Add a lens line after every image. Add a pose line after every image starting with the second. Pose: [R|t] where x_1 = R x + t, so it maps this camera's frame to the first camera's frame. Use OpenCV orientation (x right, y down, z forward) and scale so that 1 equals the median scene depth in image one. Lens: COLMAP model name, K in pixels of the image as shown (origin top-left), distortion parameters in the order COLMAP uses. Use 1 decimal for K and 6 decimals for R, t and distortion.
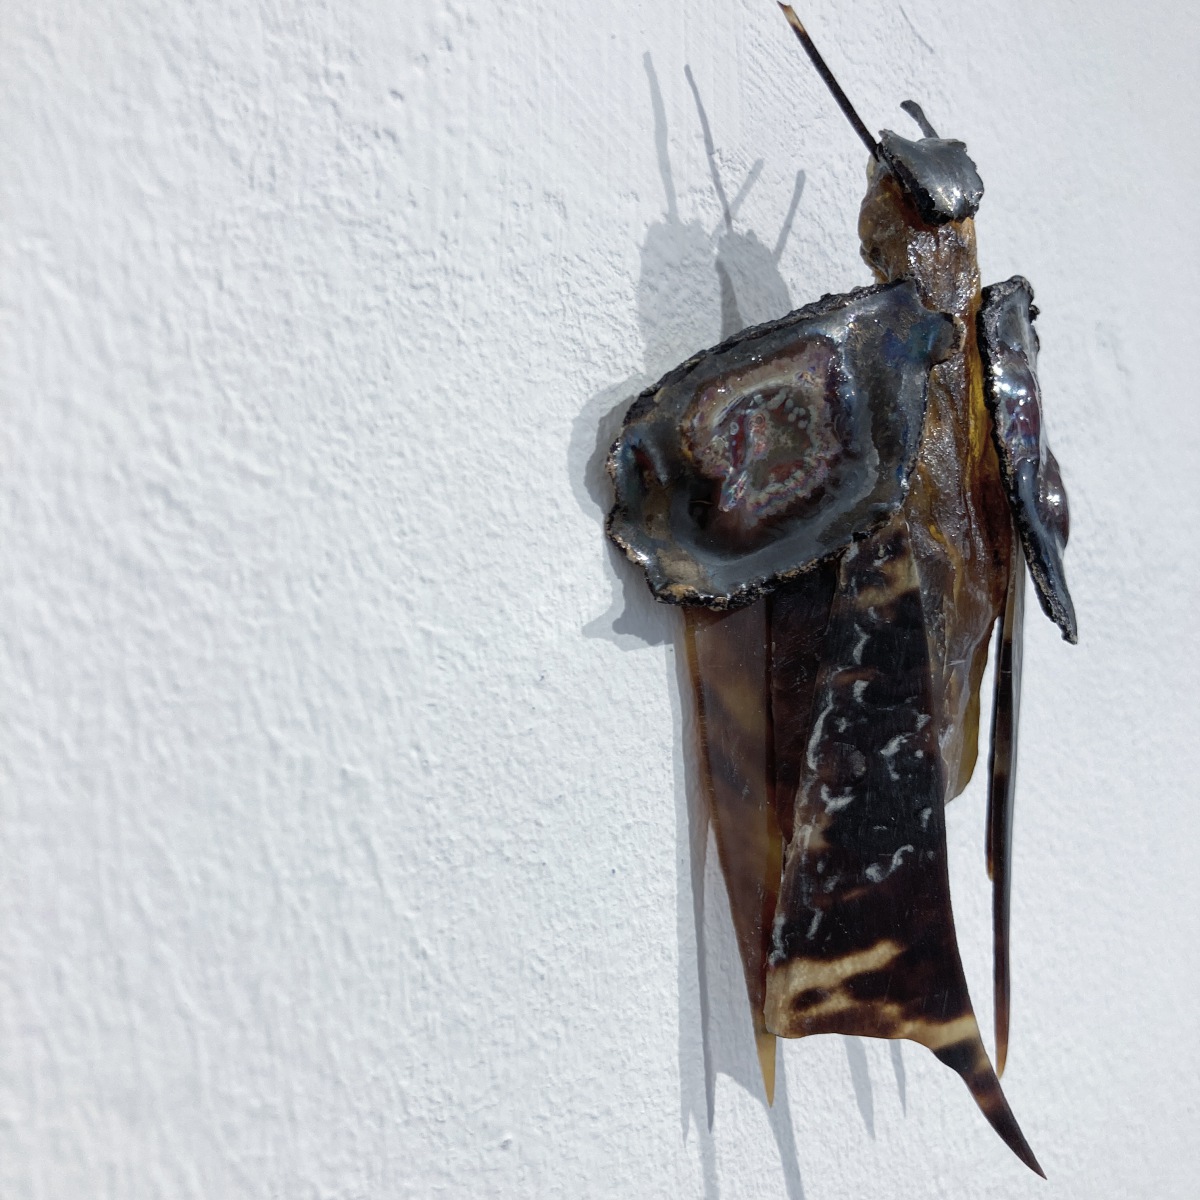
lens RADIAL K [[1308.9, 0, 600.2], [0, 1308.9, 655.5], [0, 0, 1]] dist [0.125154, -0.597964]
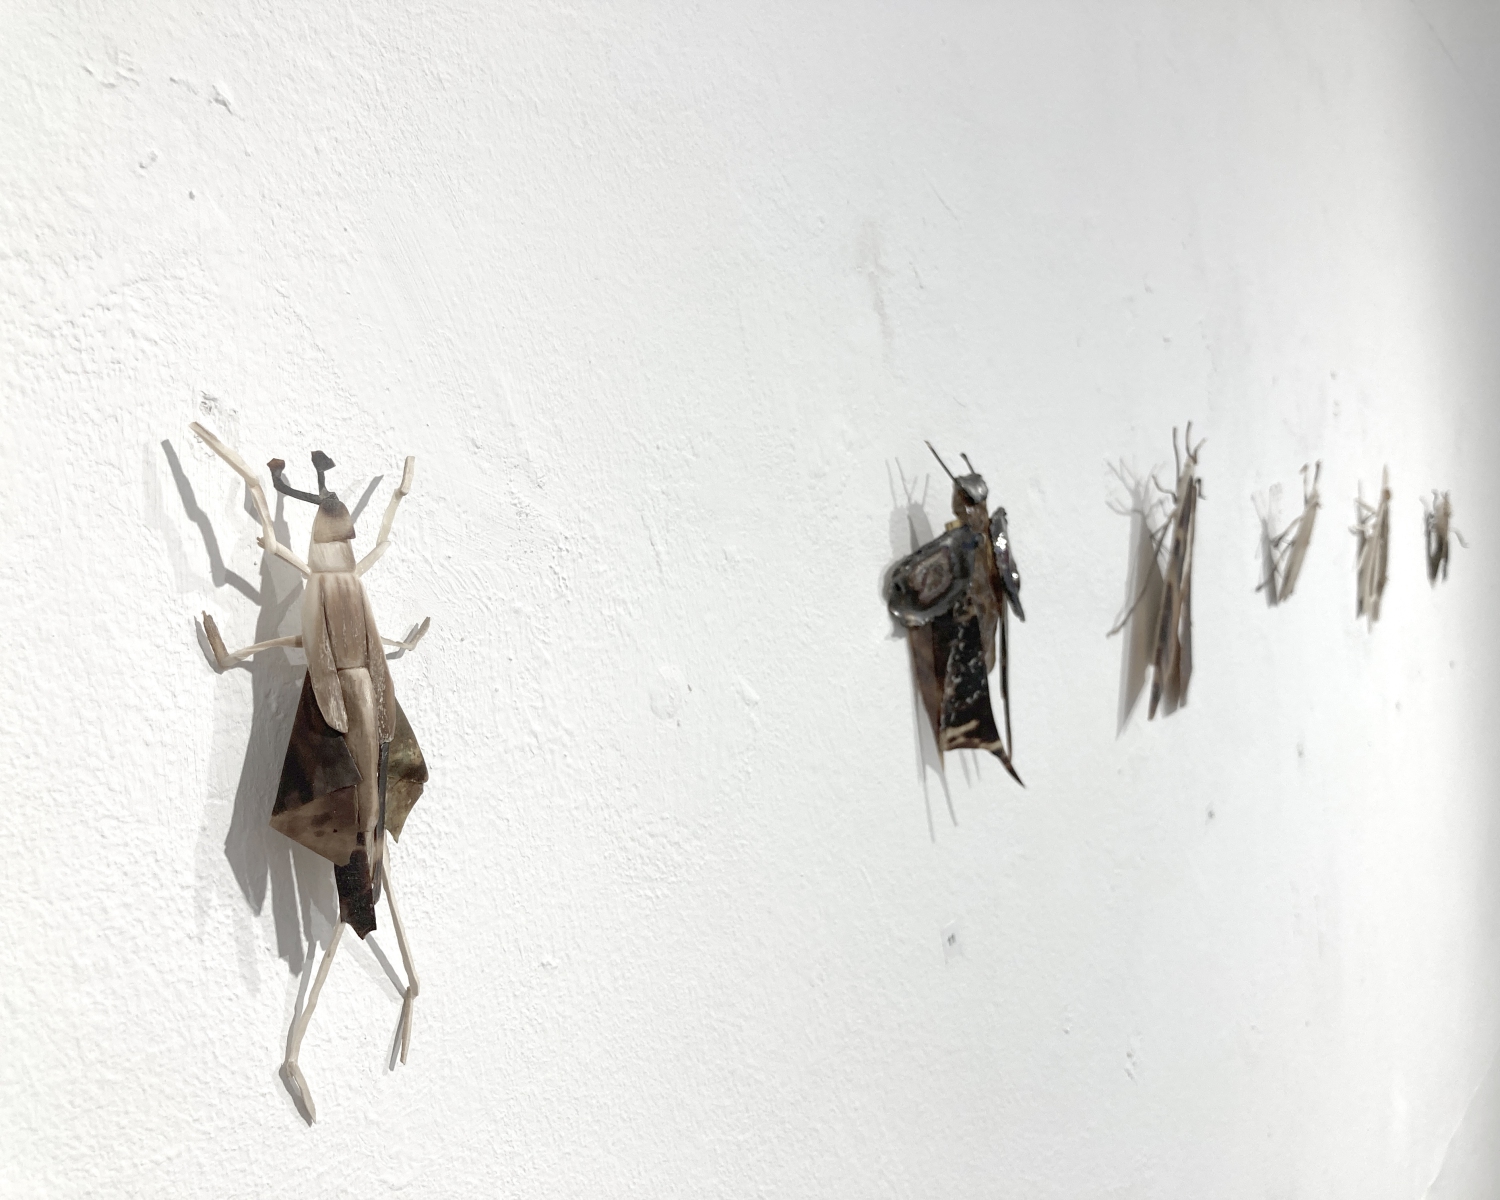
lens RADIAL K [[1247.1, 0, 750.0], [0, 1247.1, 600.0], [0, 0, 1]] dist [0.025009, -0.011226]
pose [[0.991602, -0.082253, 0.099800, -0.636122], [0.075818, 0.994892, 0.066644, -0.339786], [-0.104772, -0.058517, 0.992773, -2.062066]]
